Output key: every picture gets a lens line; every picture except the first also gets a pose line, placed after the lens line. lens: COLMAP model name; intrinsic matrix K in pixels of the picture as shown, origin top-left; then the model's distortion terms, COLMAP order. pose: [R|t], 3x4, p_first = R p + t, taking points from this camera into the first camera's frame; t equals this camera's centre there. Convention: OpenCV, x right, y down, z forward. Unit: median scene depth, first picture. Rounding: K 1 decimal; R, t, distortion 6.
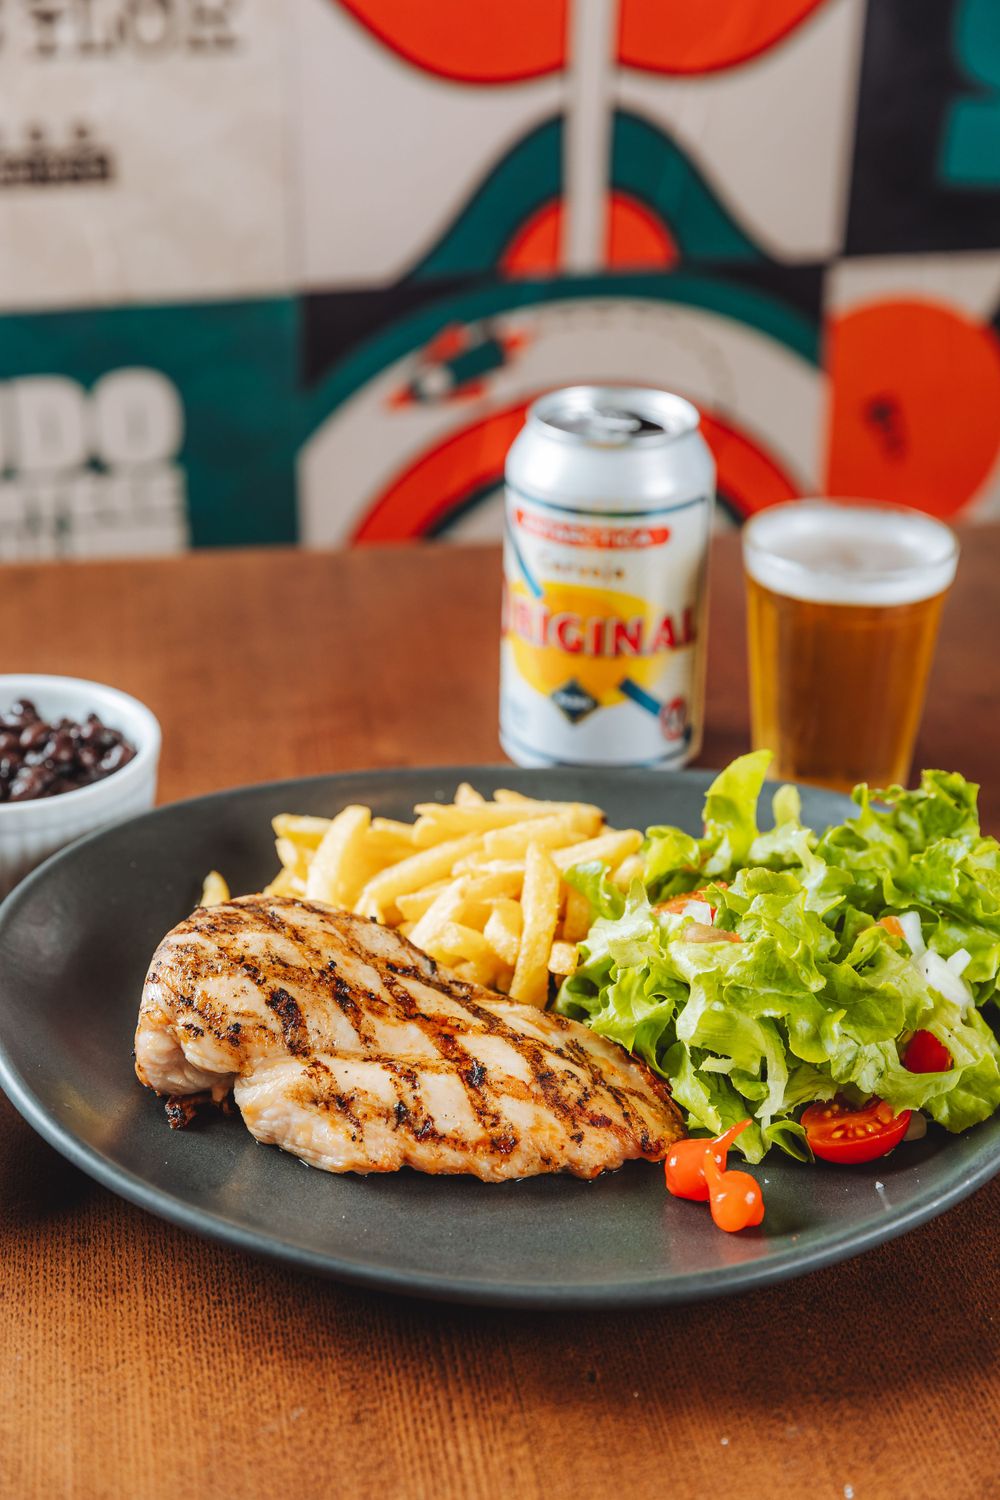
lens RADIAL K [[2447.6, 0, 479.7], [0, 2447.6, 749.3], [0, 0, 1]] dist [-0.044968, 0.114918]
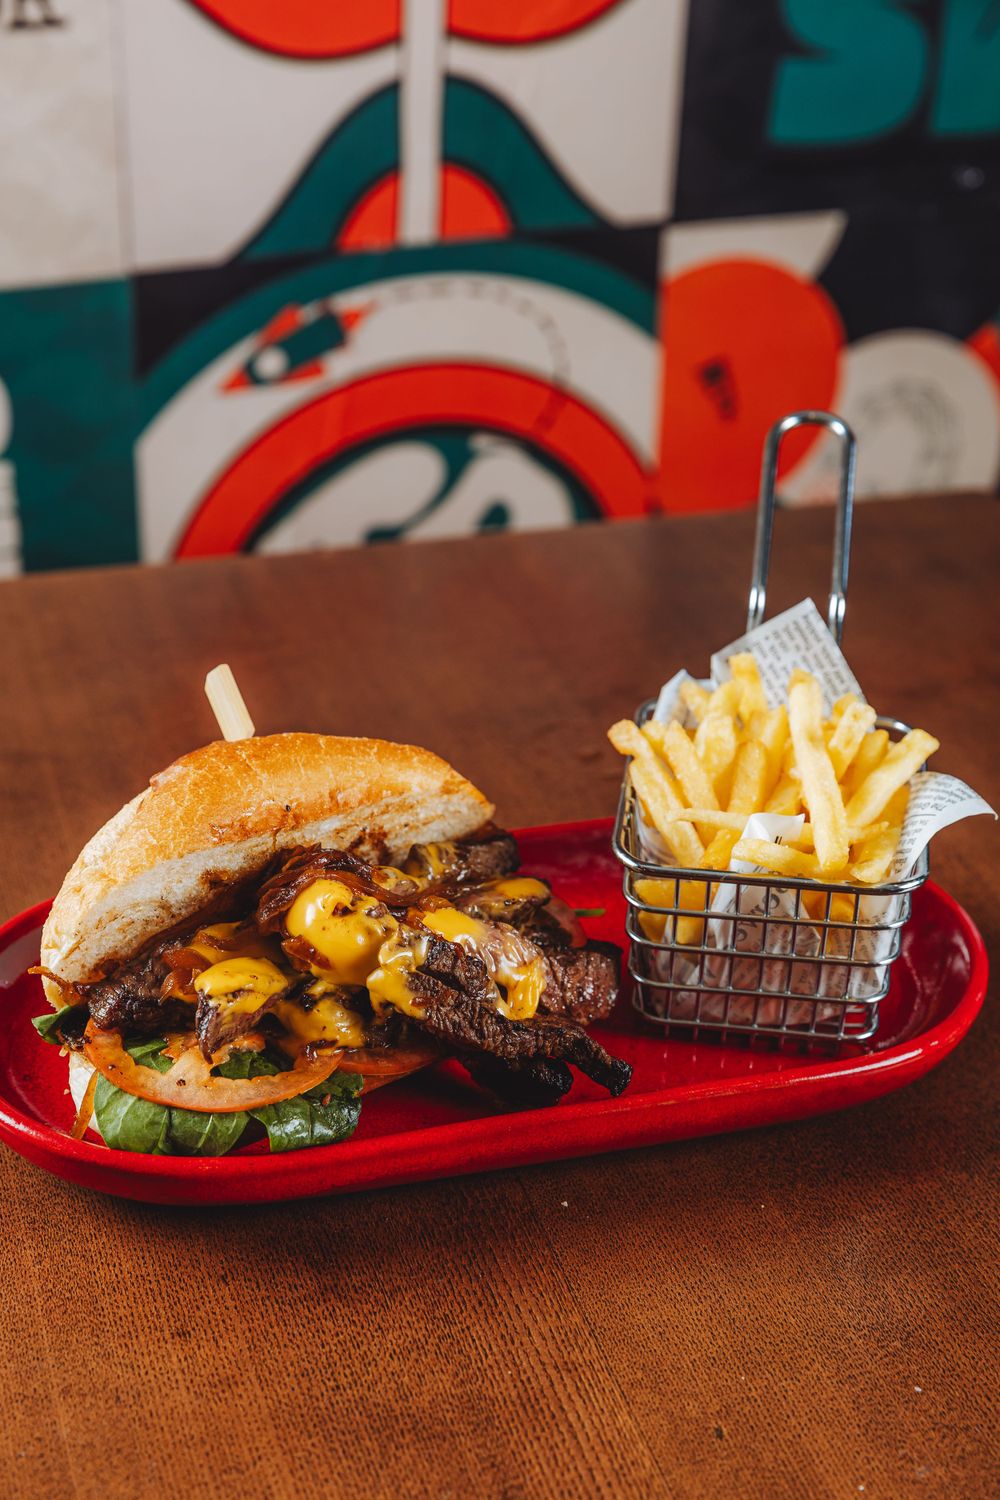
lens RADIAL K [[2563.5, 0, 493.0], [0, 2563.5, 721.3], [0, 0, 1]] dist [-0.082088, 0.320149]
pose [[0.990190, -0.051558, 0.129868, -0.171183], [0.048552, 0.998477, 0.026214, -0.074147], [-0.131022, -0.019651, 0.991185, -0.045343]]
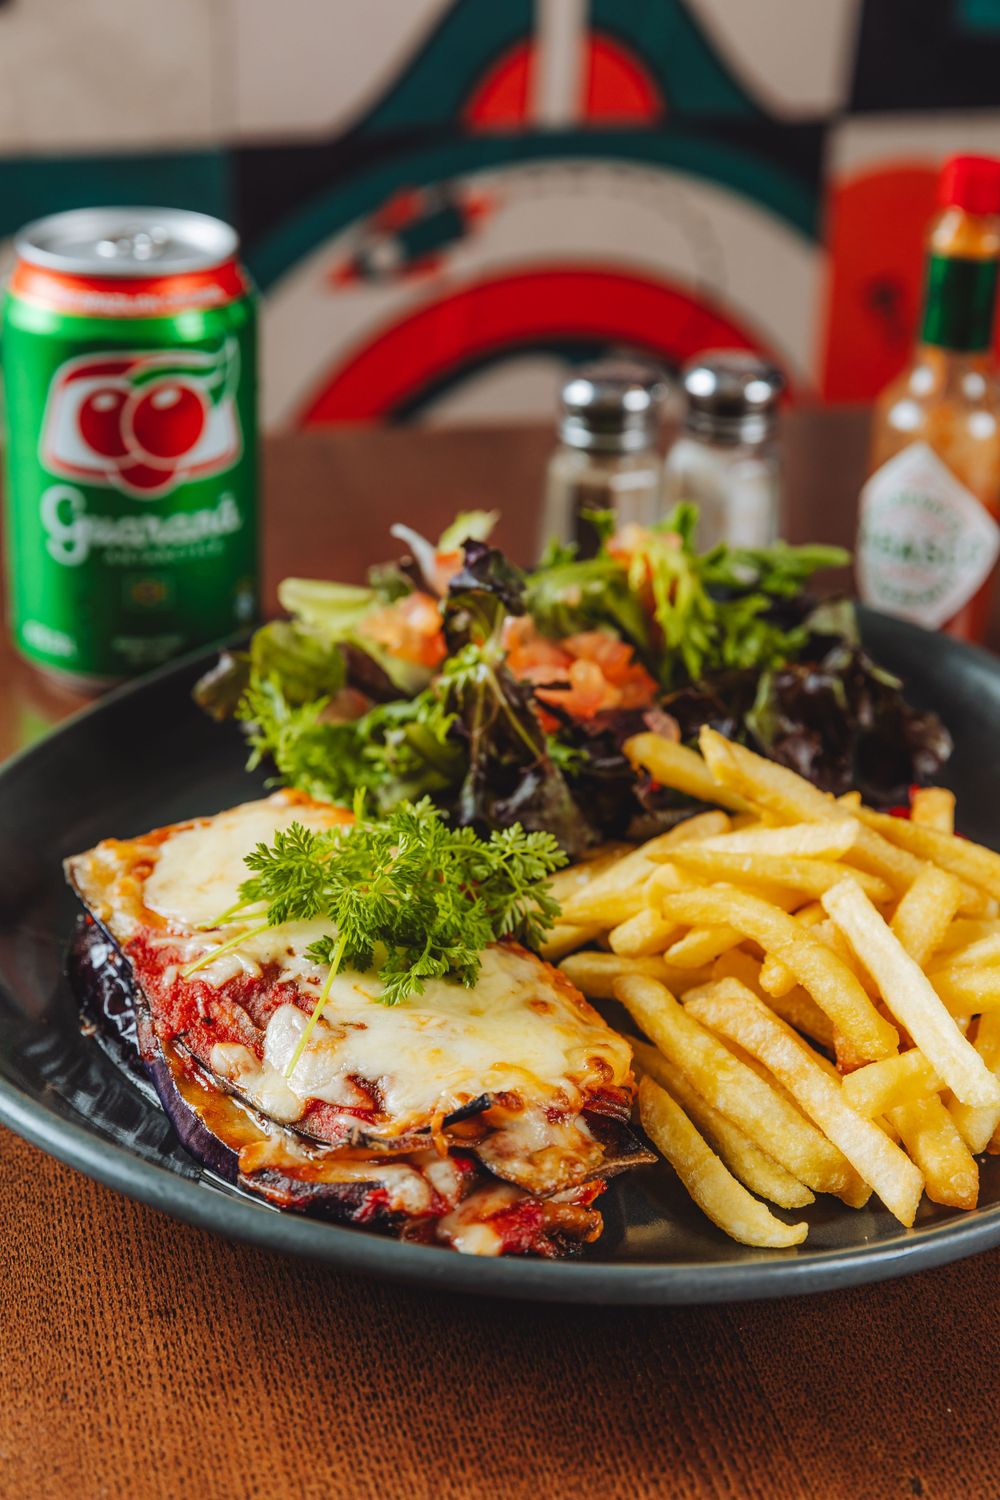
lens RADIAL K [[2529.2, 0, 500.0], [0, 2529.2, 750.0], [0, 0, 1]] dist [-0.034634, 0.143687]
pose [[0.996338, -0.014520, 0.084264, -0.133808], [0.013517, 0.999831, 0.012464, 0.030539], [-0.084431, -0.011279, 0.996365, 0.274896]]
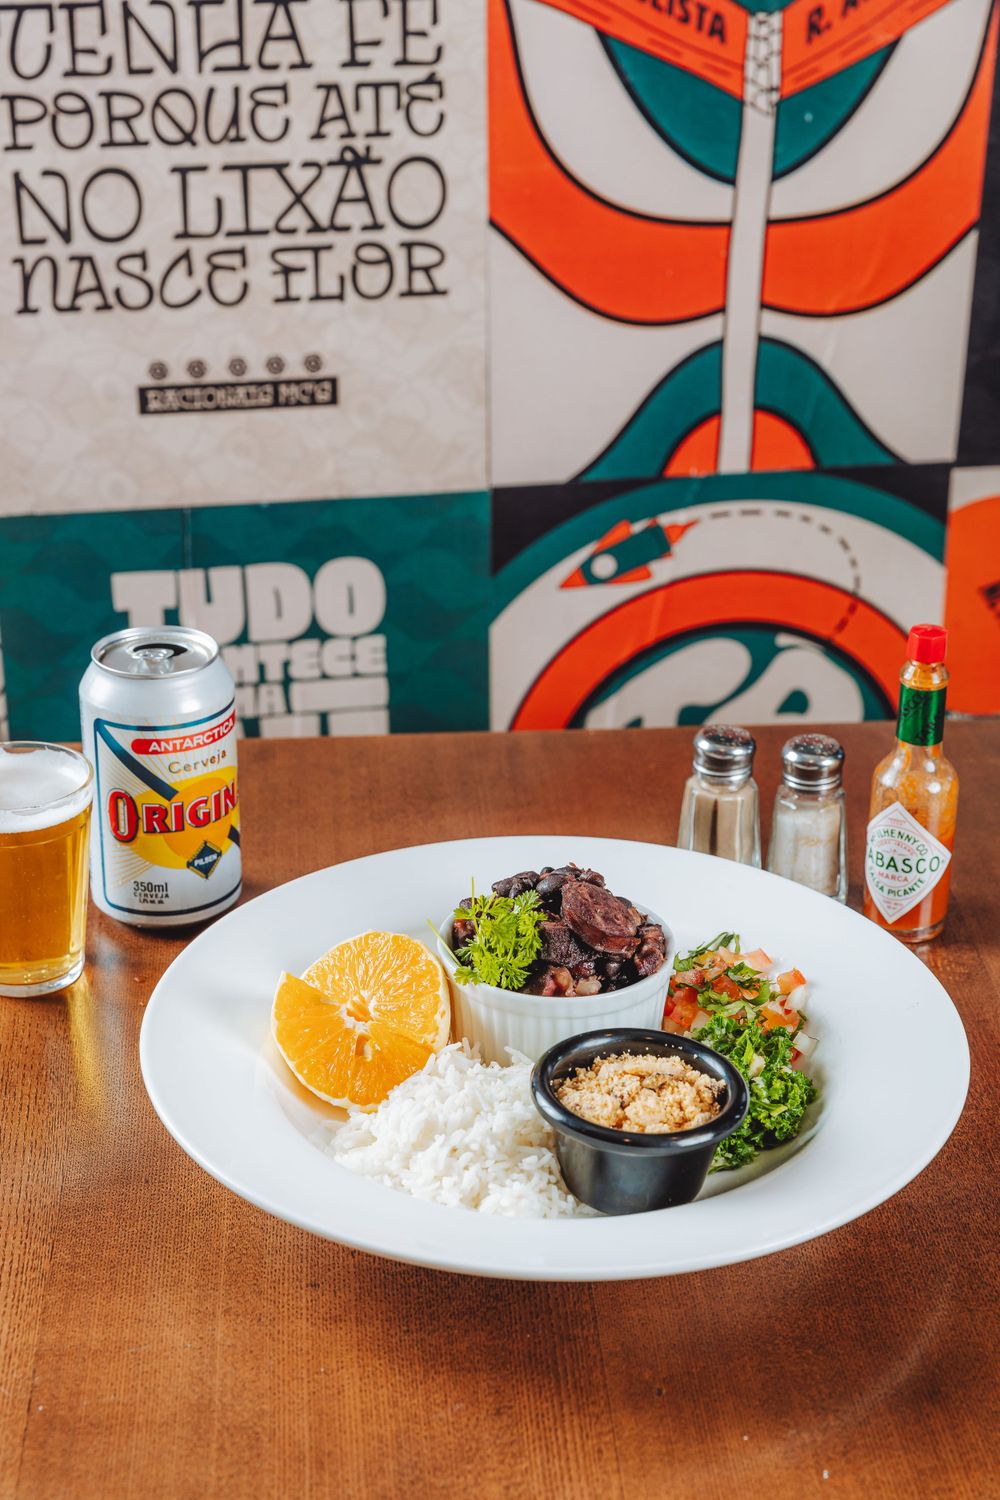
lens RADIAL K [[2563.5, 0, 493.0], [0, 2563.5, 721.3], [0, 0, 1]] dist [-0.082088, 0.320149]
pose [[0.996998, 0.024443, -0.073472, 0.048627], [-0.026493, 0.999283, -0.027061, -0.100118], [0.072758, 0.028927, 0.996930, -0.541812]]
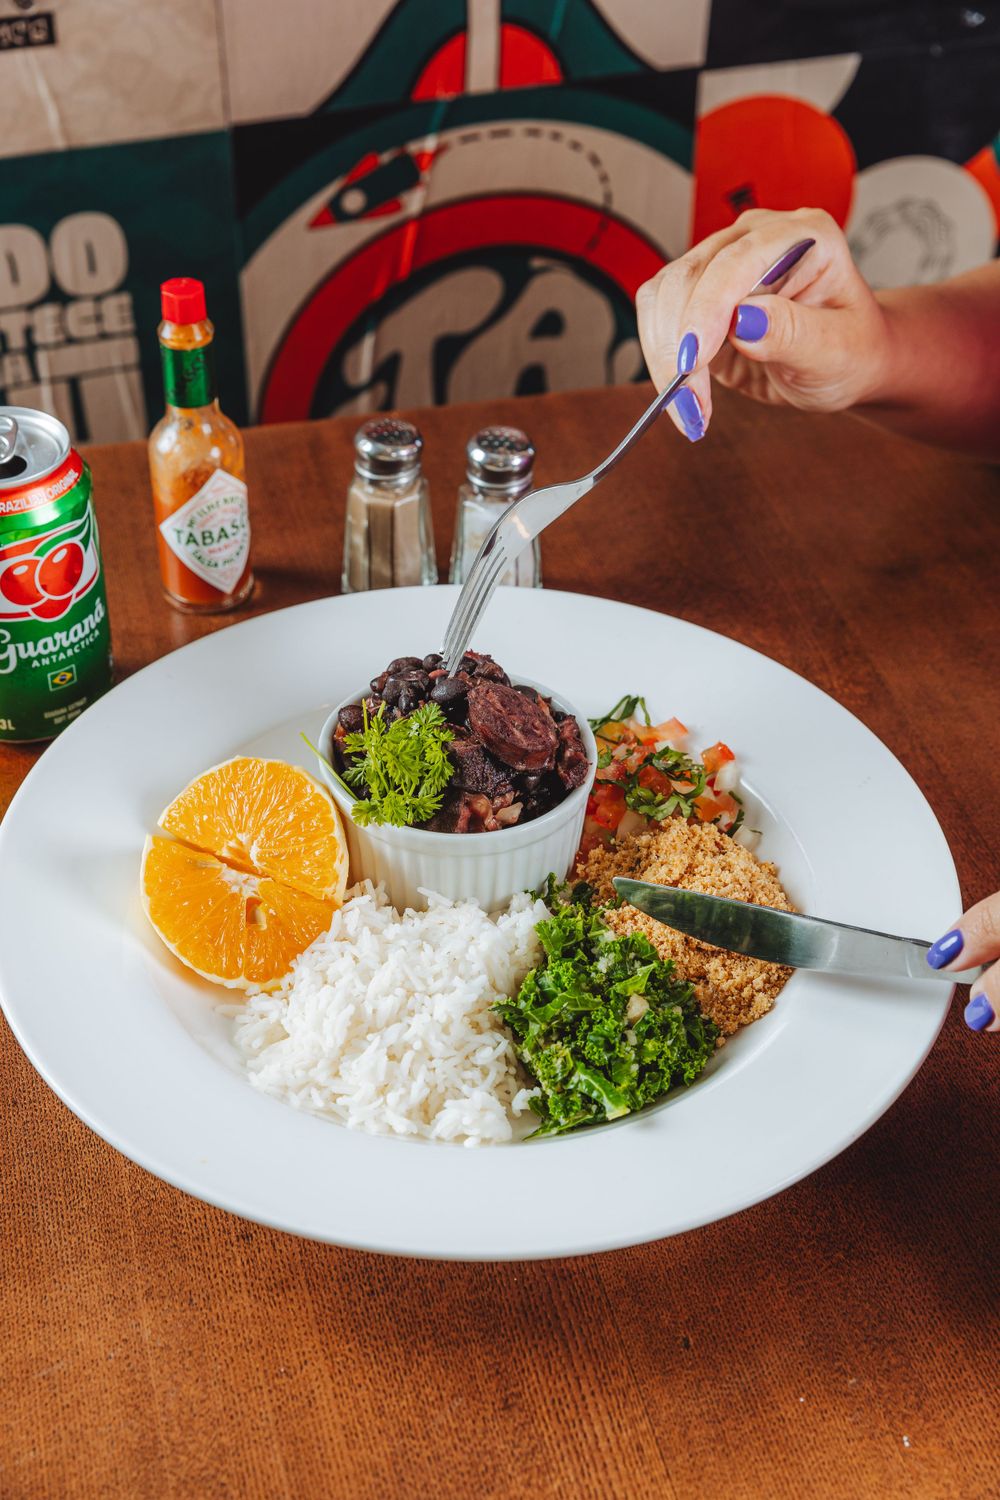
lens RADIAL K [[2084.5, 0, 494.3], [0, 2084.5, 727.4], [0, 0, 1]] dist [-0.012926, -0.047344]
pose [[0.994613, -0.062113, 0.082985, -0.118561], [0.043480, 0.976745, 0.209950, -0.272350], [-0.094095, -0.205211, 0.974184, 0.044159]]
